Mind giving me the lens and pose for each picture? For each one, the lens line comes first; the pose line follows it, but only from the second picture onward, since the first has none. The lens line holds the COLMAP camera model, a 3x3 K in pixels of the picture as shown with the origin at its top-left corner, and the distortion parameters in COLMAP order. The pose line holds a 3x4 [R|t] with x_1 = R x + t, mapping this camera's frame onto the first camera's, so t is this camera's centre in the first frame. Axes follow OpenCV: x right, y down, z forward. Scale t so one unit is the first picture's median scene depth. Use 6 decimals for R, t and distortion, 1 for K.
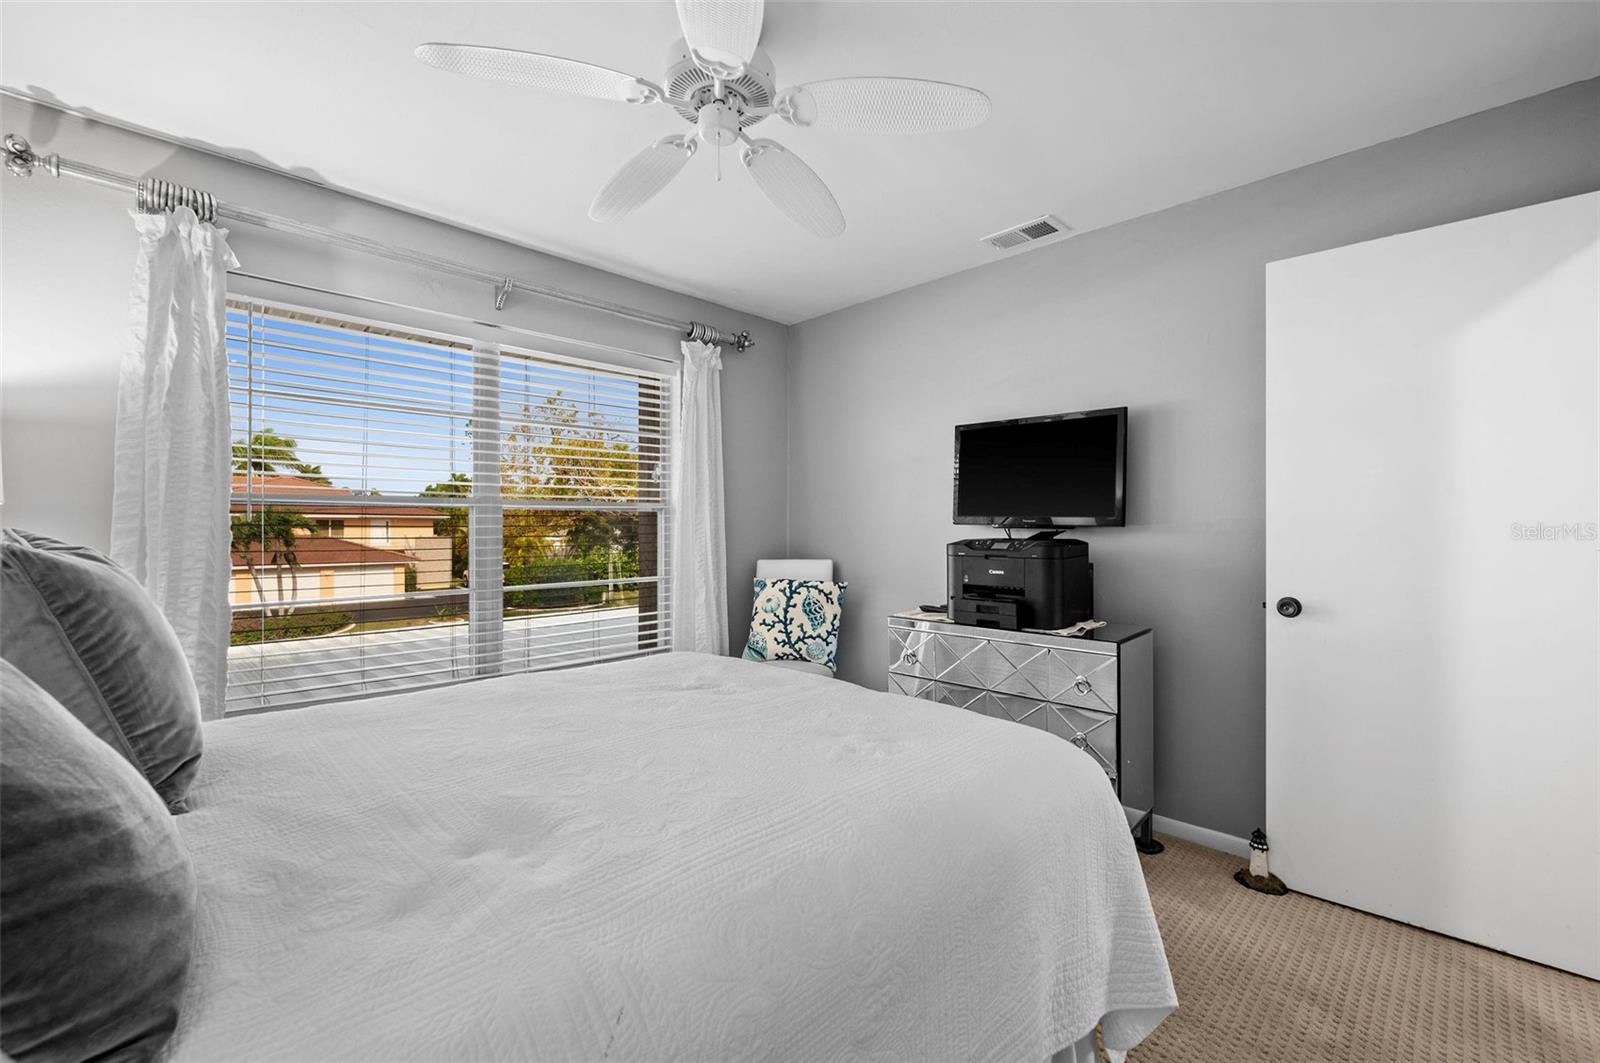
lens RADIAL K [[658.5, 0, 801.8], [0, 658.5, 527.5], [0, 0, 1]] dist [-0.002018, -0.000053]
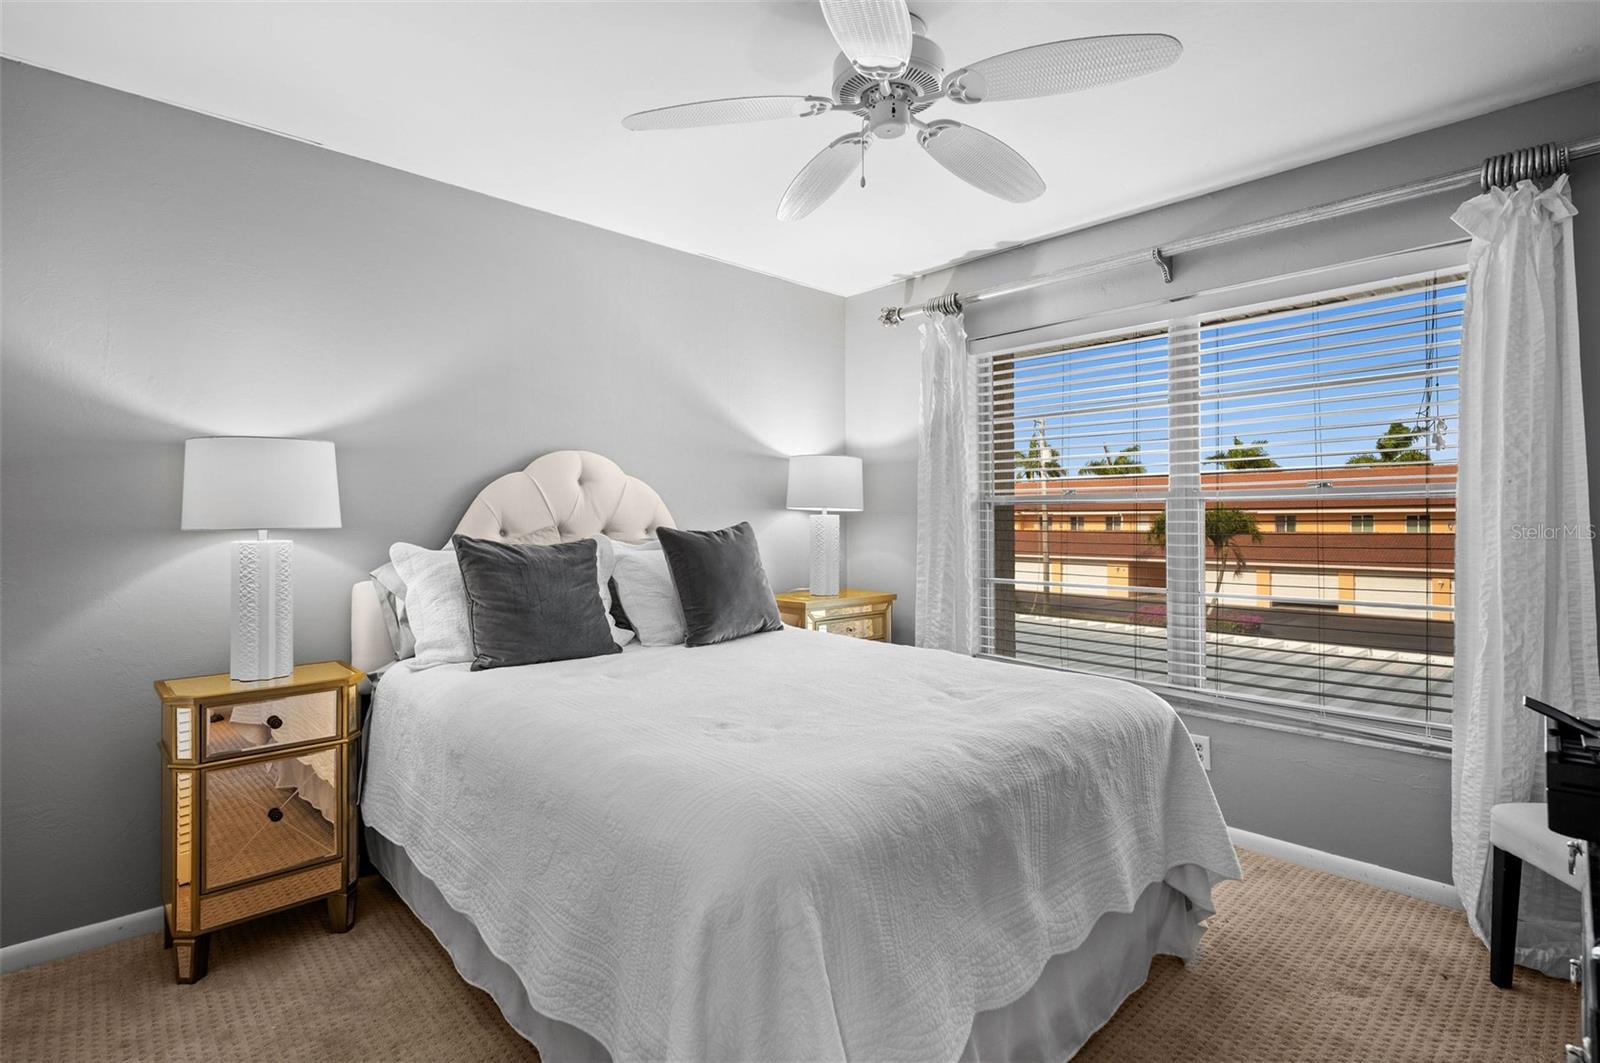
lens RADIAL K [[765.5, 0, 800.0], [0, 765.5, 531.5], [0, 0, 1]] dist [-0.001591, -0.000452]
pose [[-0.014233, 0.013202, -0.999812, 0.690197], [-0.002943, 0.999908, 0.013246, -0.001099], [0.999894, 0.003131, -0.014192, 0.580522]]
